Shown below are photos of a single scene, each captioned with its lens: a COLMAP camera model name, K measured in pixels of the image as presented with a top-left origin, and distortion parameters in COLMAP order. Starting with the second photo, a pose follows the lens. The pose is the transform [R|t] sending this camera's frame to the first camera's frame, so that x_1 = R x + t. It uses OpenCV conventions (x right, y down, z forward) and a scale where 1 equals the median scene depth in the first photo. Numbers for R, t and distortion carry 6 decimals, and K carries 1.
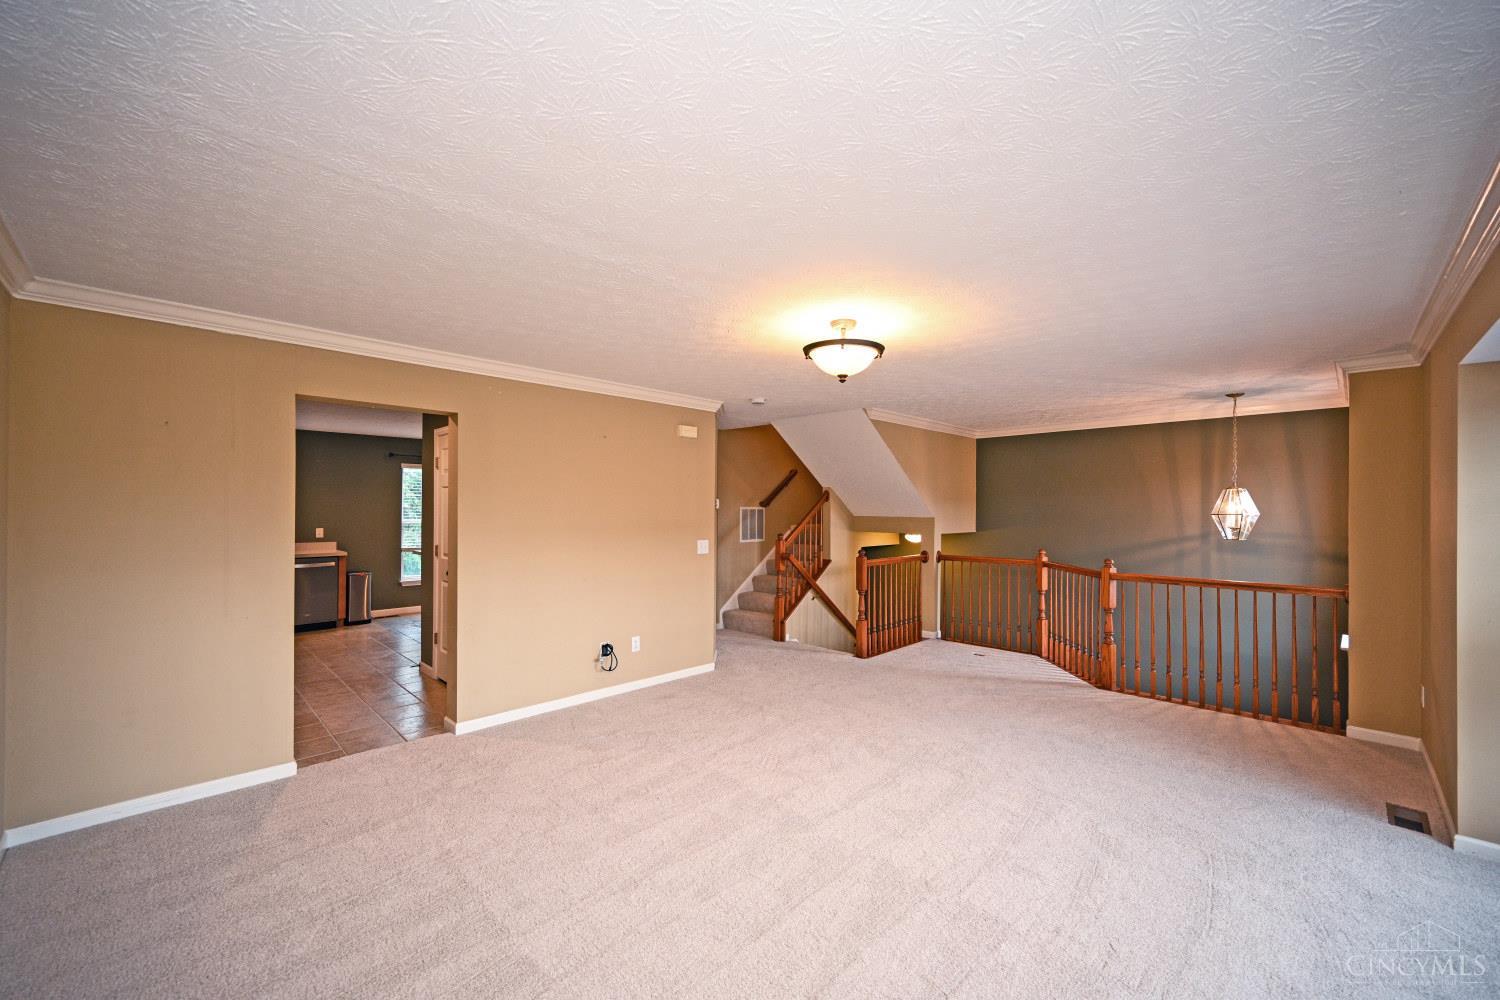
lens RADIAL K [[590.2, 0, 745.9], [0, 590.2, 504.3], [0, 0, 1]] dist [0.001402, 0.000089]
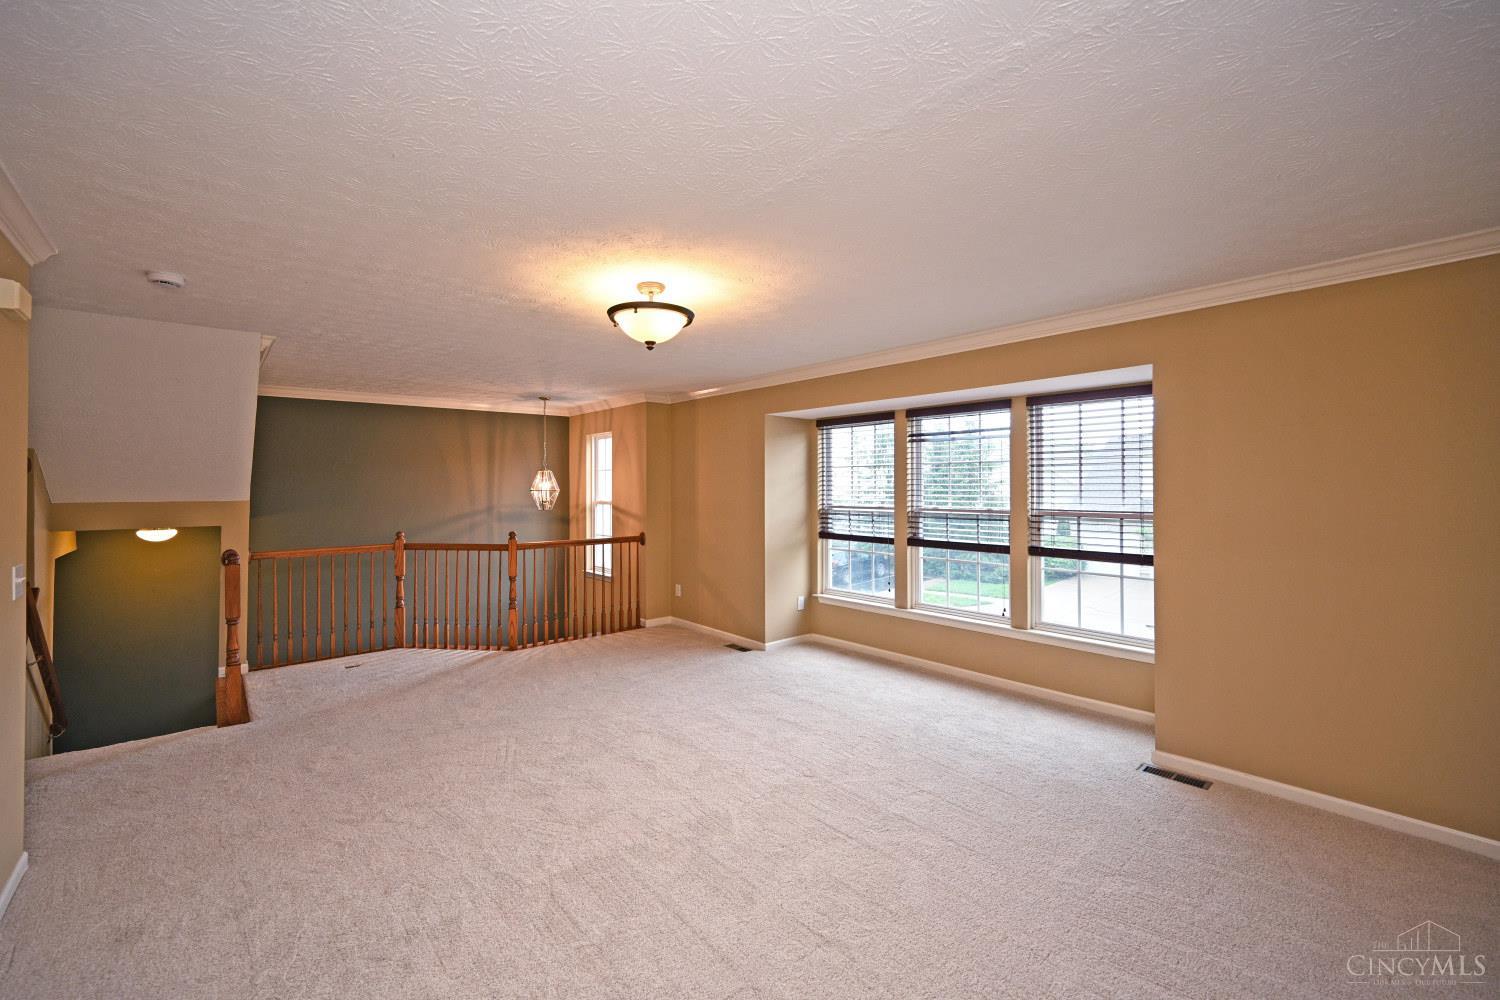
lens RADIAL K [[593.8, 0, 749.2], [0, 593.8, 498.2], [0, 0, 1]] dist [-0.000417, 0.000052]
pose [[0.090590, -0.024941, 0.995576, -0.462322], [-0.003467, 0.999672, 0.025359, -0.001644], [-0.995882, -0.005749, 0.090474, 0.470410]]
